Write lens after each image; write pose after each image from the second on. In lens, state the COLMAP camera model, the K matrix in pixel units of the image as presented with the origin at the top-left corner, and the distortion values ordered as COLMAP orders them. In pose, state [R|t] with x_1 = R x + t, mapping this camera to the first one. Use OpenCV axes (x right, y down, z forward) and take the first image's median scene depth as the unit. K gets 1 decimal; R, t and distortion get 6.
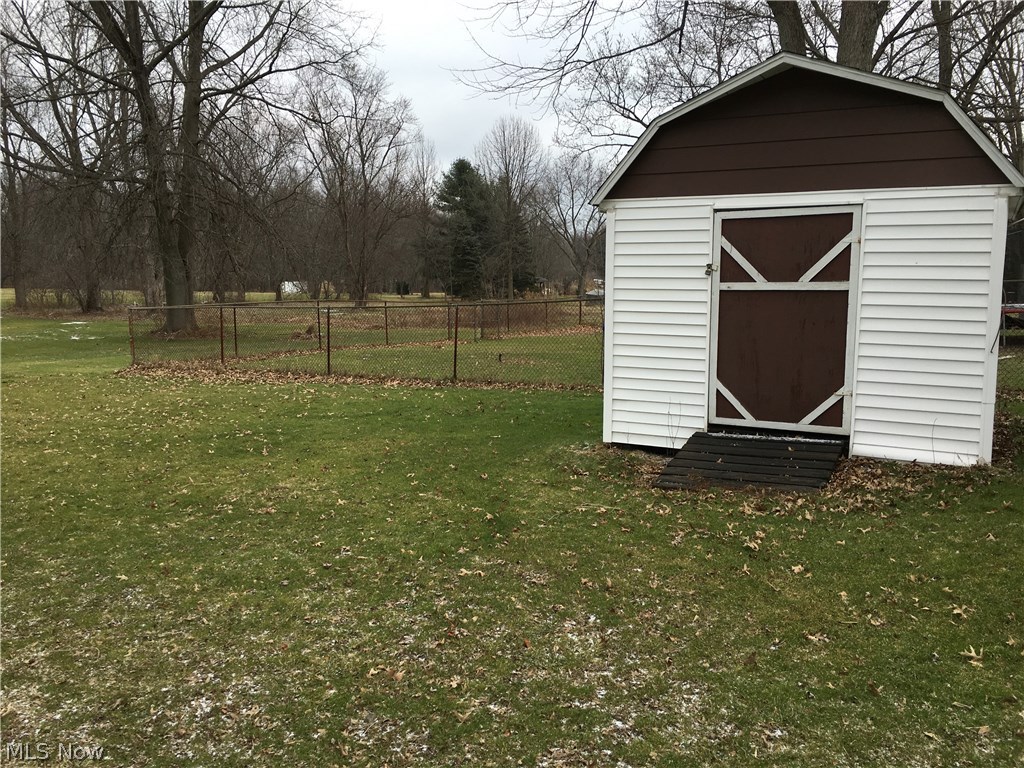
lens RADIAL K [[871.2, 0, 511.3], [0, 871.2, 382.4], [0, 0, 1]] dist [0.006534, -0.001527]
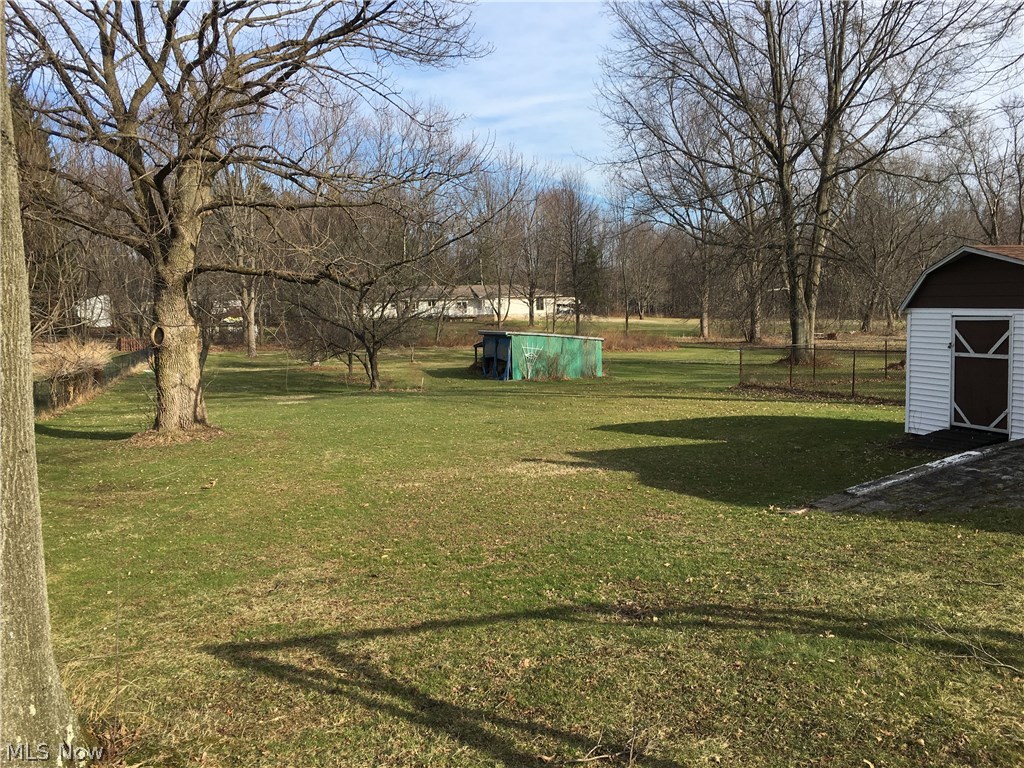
lens RADIAL K [[871.2, 0, 511.9], [0, 871.2, 382.9], [0, 0, 1]] dist [0.006534, -0.001527]
pose [[0.740464, 0.057819, -0.669604, 0.821631], [-0.081370, 0.996676, -0.003921, 0.042398], [0.667152, 0.057389, 0.742708, -1.118566]]
